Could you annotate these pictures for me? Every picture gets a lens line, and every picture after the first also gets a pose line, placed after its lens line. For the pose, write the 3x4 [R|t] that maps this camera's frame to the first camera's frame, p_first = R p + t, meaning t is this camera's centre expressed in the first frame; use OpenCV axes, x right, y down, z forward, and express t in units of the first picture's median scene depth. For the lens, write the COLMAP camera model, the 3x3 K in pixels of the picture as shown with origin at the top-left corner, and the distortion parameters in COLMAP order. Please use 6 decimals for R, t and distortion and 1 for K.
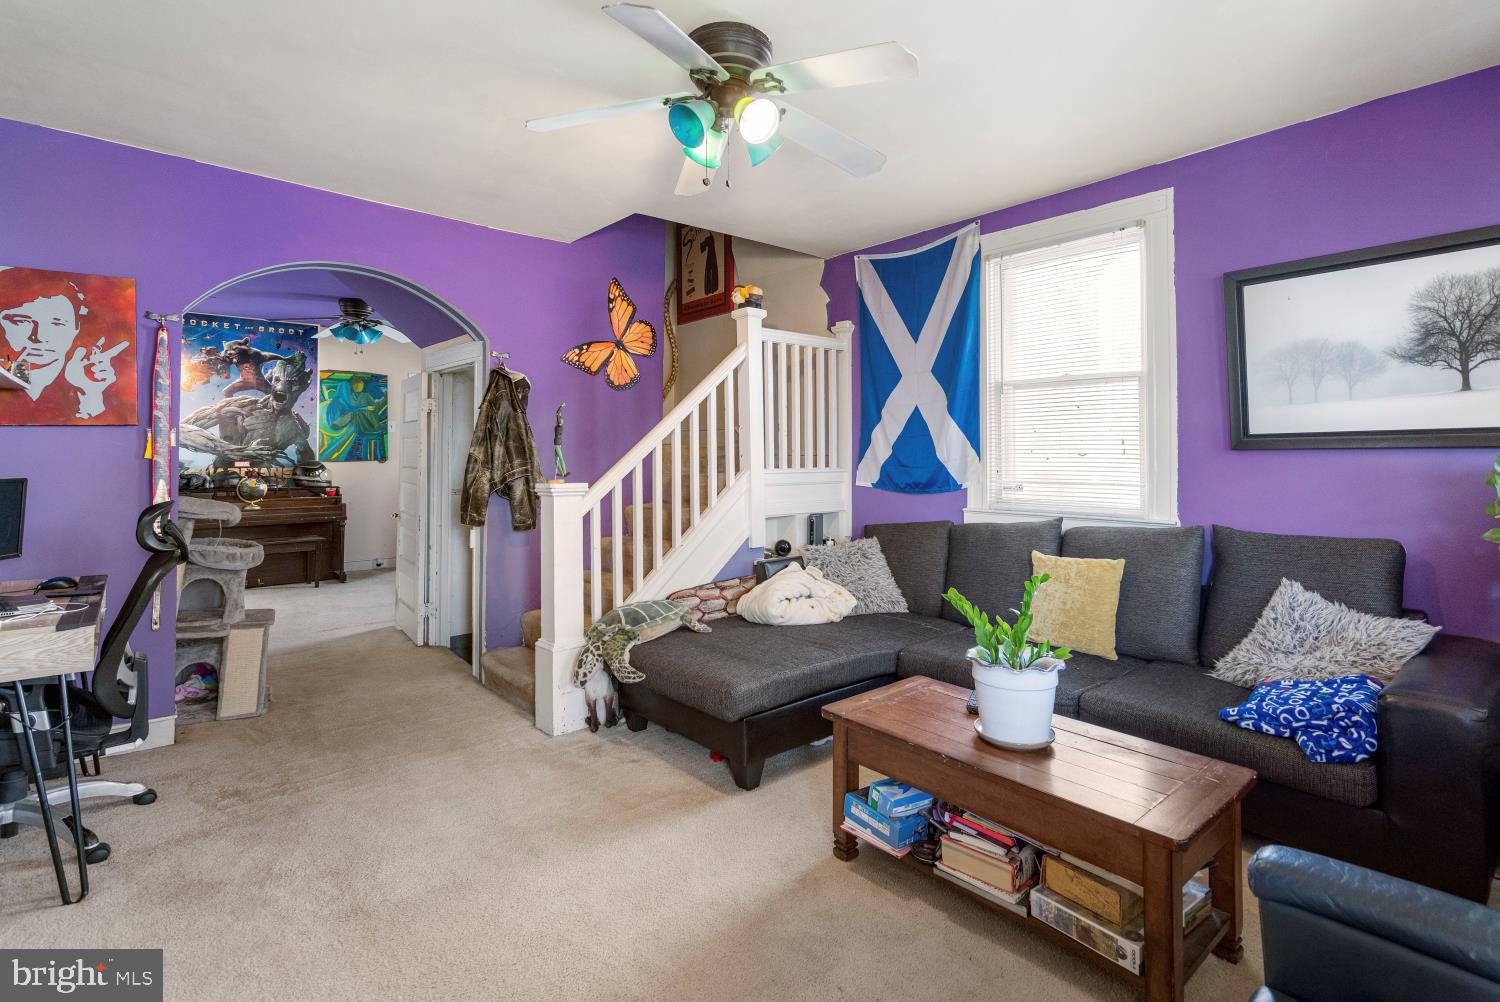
lens RADIAL K [[724.4, 0, 747.4], [0, 724.4, 437.7], [0, 0, 1]] dist [-0.002913, 0.000699]
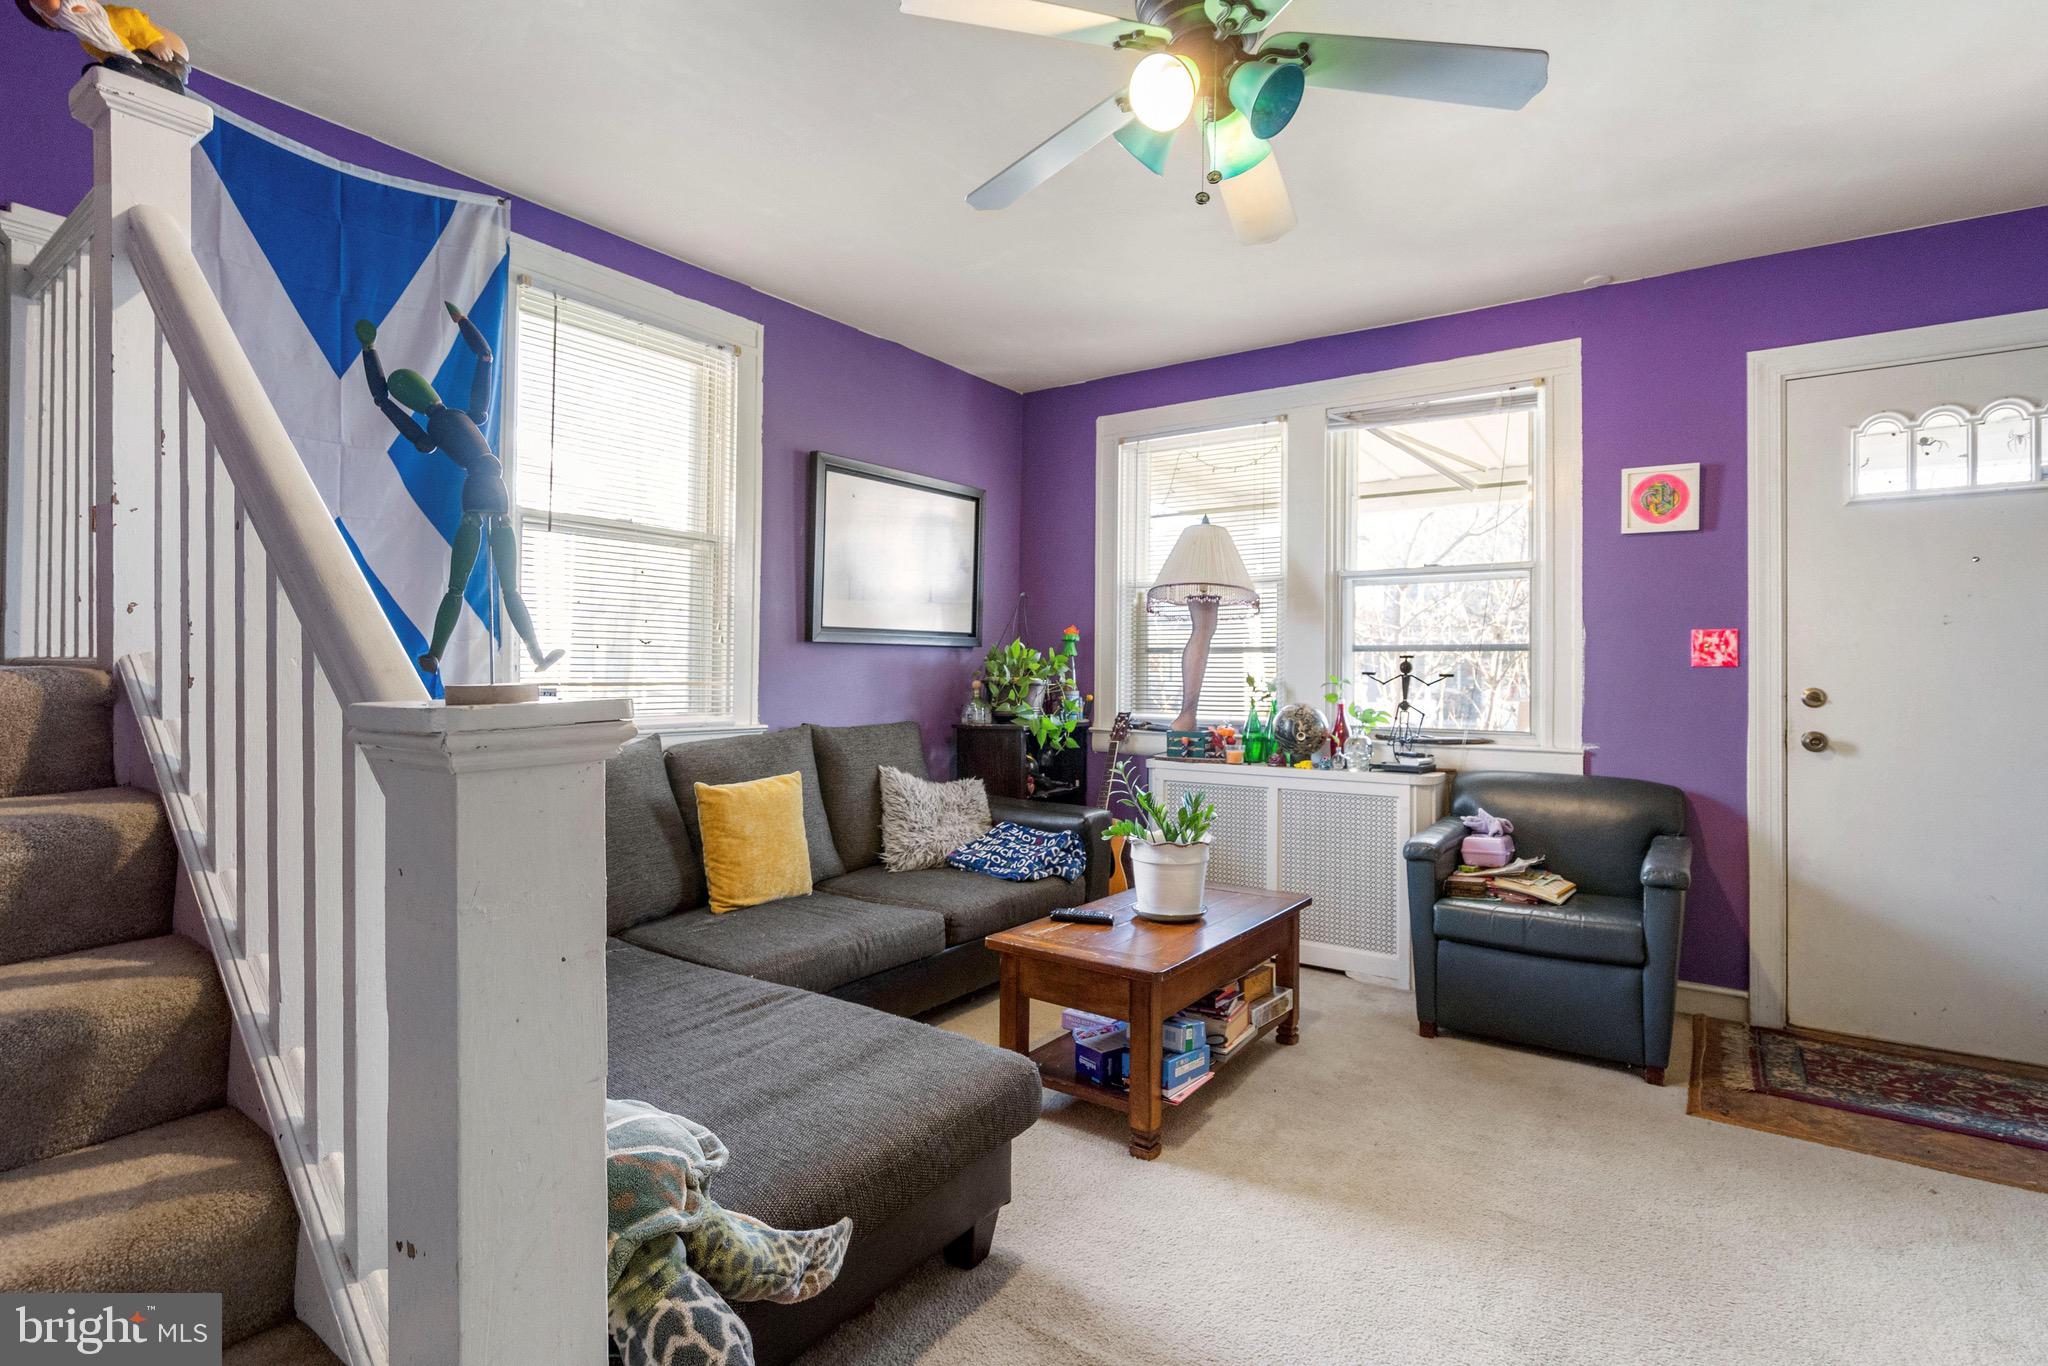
lens RADIAL K [[987.4, 0, 1031.0], [0, 987.4, 673.4], [0, 0, 1]] dist [-0.003068, 0.001867]
pose [[-0.241761, 0.000797, 0.970335, -0.679582], [-0.029774, 0.999523, -0.008239, 0.063340], [-0.969879, -0.030883, -0.241622, 1.105481]]
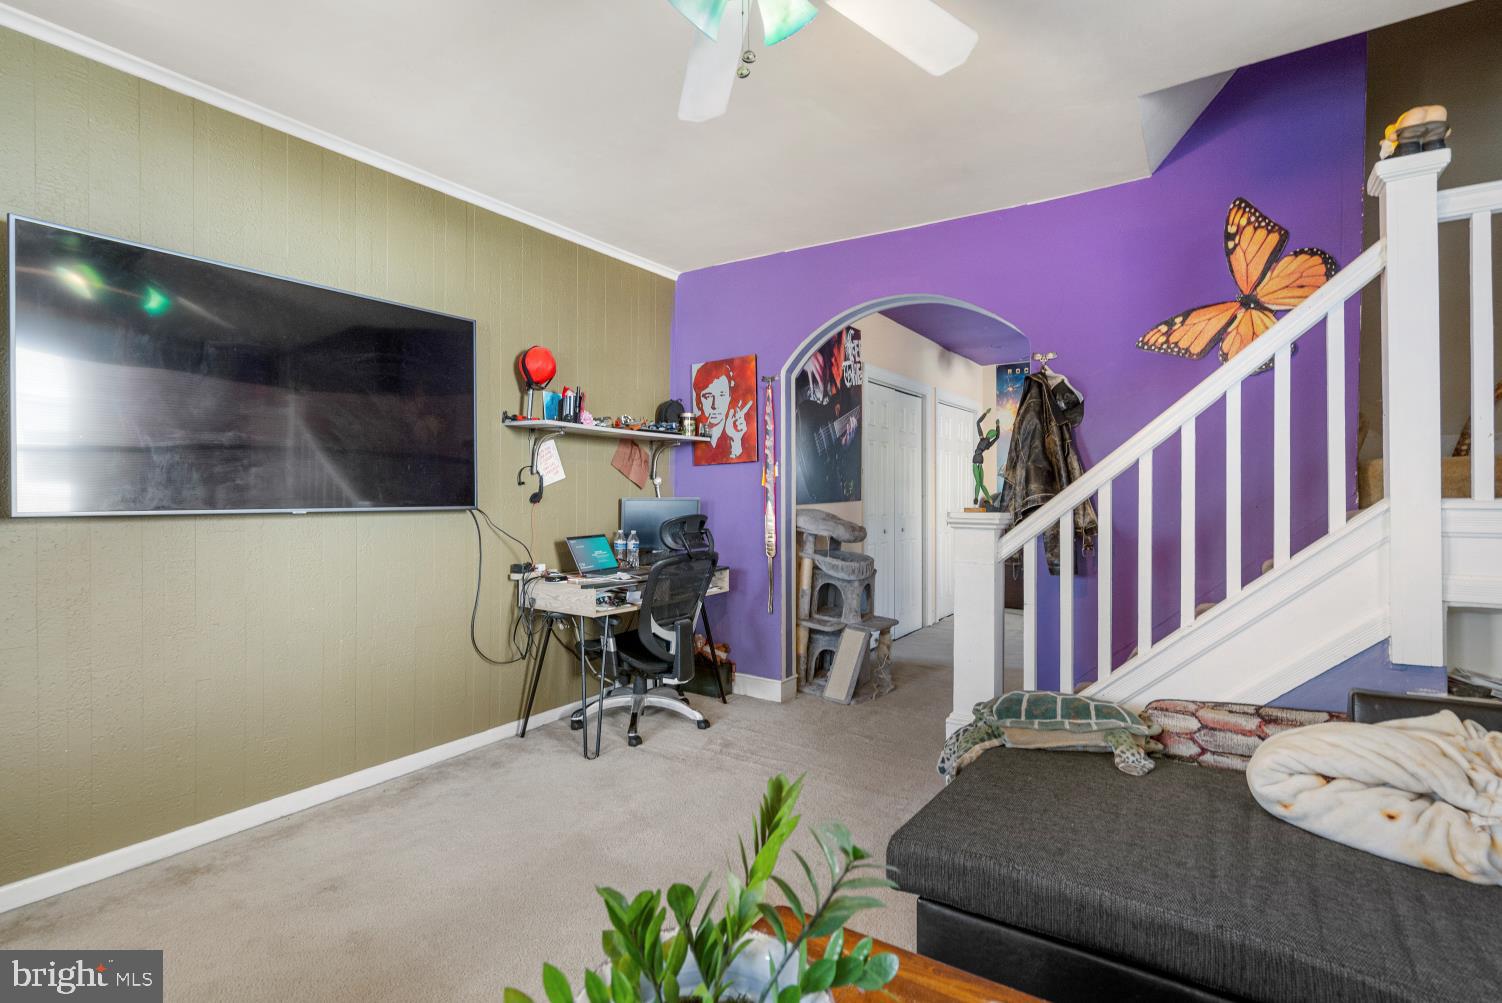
lens RADIAL K [[724.1, 0, 756.2], [0, 724.1, 494.5], [0, 0, 1]] dist [-0.003068, 0.001867]
pose [[0.269478, -0.000831, -0.963006, 0.511111], [0.024475, 0.999683, 0.005986, 0.040350], [0.962696, -0.025182, 0.269412, 0.676175]]
